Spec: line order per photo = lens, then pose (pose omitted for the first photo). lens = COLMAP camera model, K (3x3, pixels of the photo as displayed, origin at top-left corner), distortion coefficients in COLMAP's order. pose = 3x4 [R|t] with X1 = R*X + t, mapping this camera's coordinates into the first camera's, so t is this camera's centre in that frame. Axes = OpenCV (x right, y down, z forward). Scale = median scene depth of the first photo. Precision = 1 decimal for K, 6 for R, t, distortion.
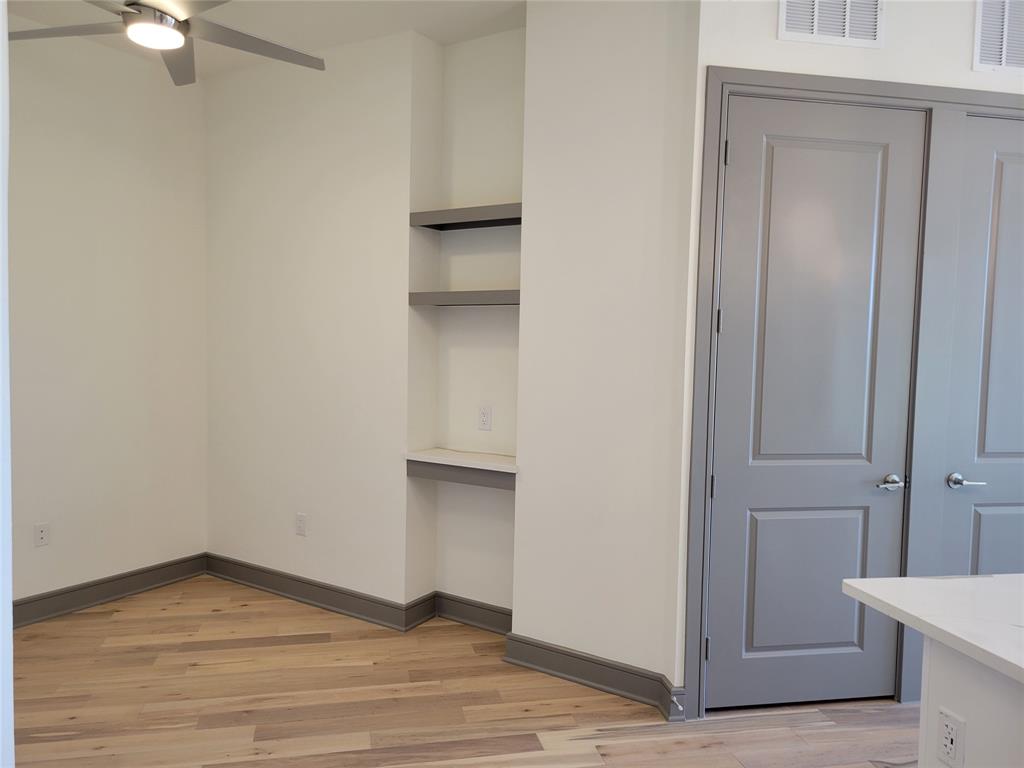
lens RADIAL K [[765.4, 0, 481.2], [0, 765.4, 402.2], [0, 0, 1]] dist [0.047226, -0.025667]
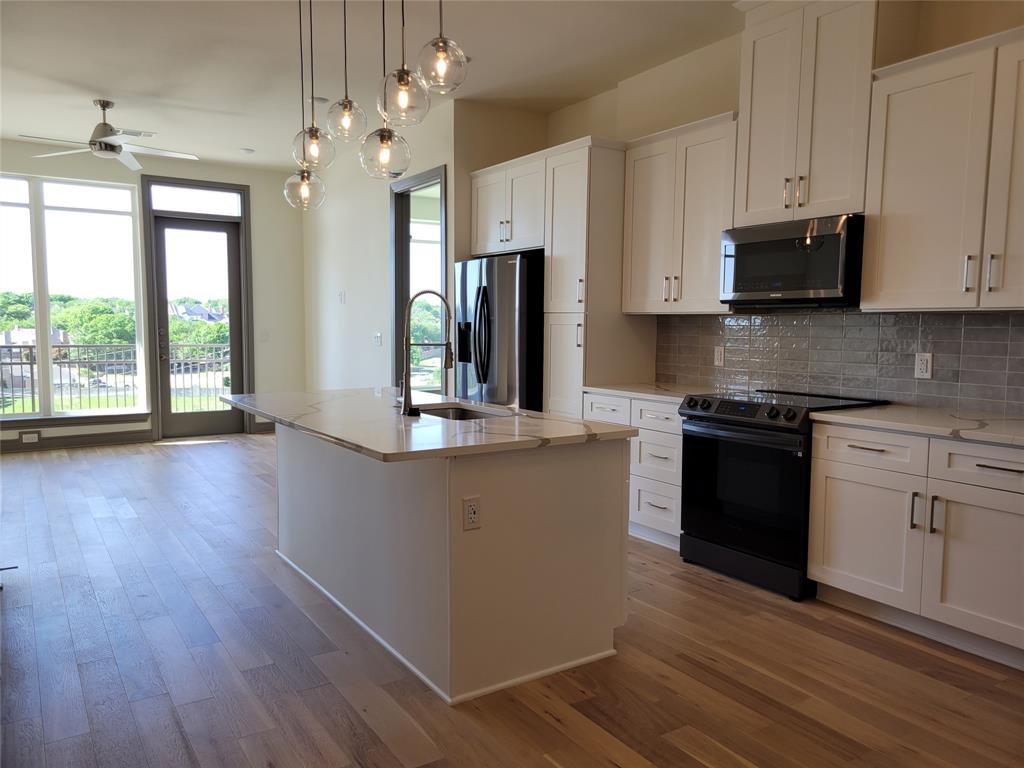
lens RADIAL K [[765.4, 0, 498.7], [0, 765.4, 392.6], [0, 0, 1]] dist [0.047226, -0.025667]
pose [[-0.349404, -0.106894, 0.930855, -0.292592], [0.039837, 0.990878, 0.128740, -0.009597], [-0.936125, 0.082065, -0.341958, 0.475630]]
